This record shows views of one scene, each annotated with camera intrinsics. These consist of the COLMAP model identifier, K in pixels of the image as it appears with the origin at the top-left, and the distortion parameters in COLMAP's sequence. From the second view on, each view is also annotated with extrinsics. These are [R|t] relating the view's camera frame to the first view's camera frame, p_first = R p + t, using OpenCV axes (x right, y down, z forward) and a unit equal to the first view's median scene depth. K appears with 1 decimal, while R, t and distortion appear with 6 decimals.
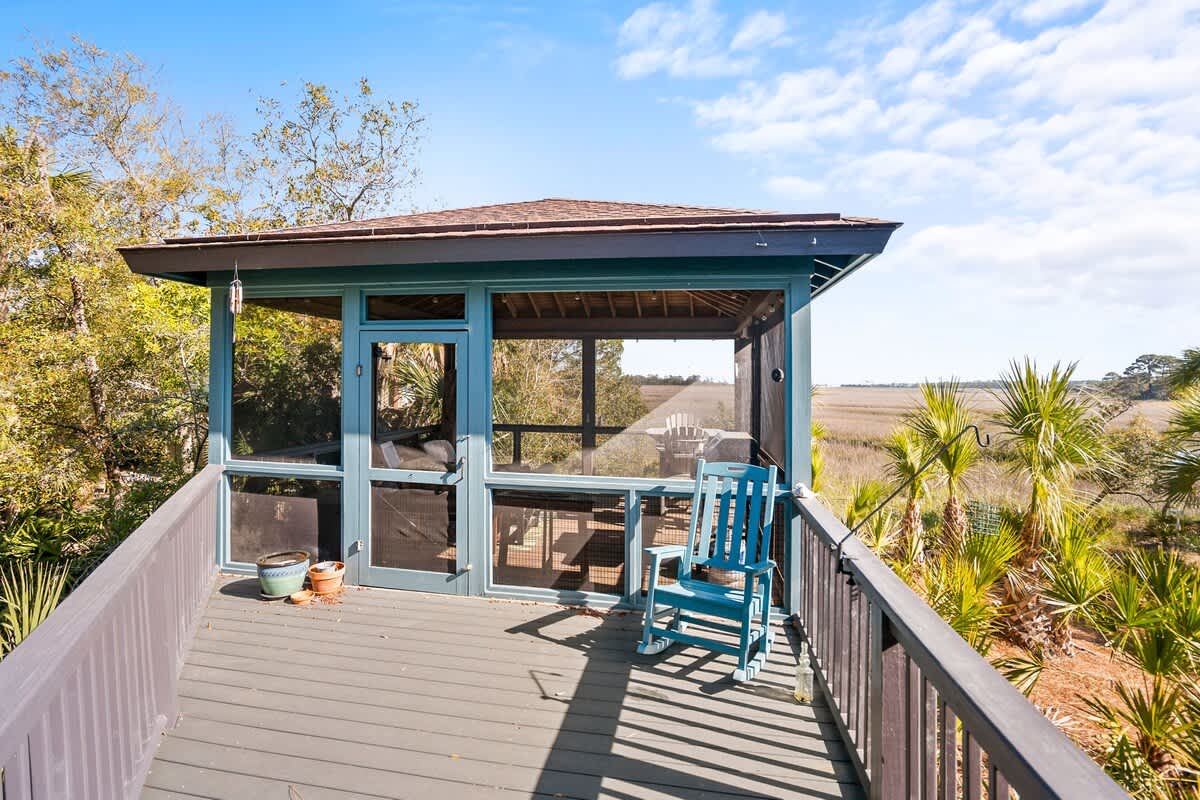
lens RADIAL K [[576.7, 0, 594.1], [0, 576.7, 358.5], [0, 0, 1]] dist [-0.034159, 0.012235]
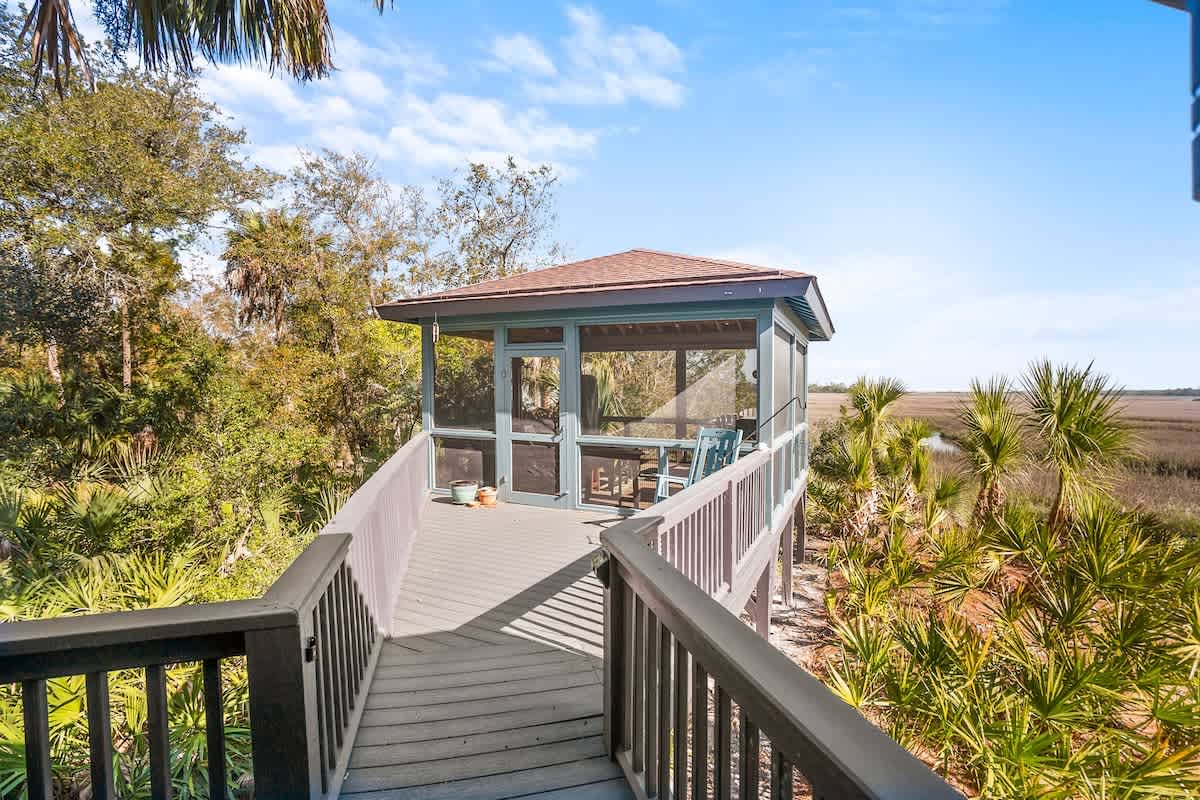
lens RADIAL K [[572.1, 0, 599.4], [0, 572.1, 395.5], [0, 0, 1]] dist [-0.020992, -0.000258]
pose [[0.966952, 0.001093, -0.254958, 0.277353], [0.011832, 0.998721, 0.049152, 0.004988], [0.254685, -0.050545, 0.965702, -0.526078]]
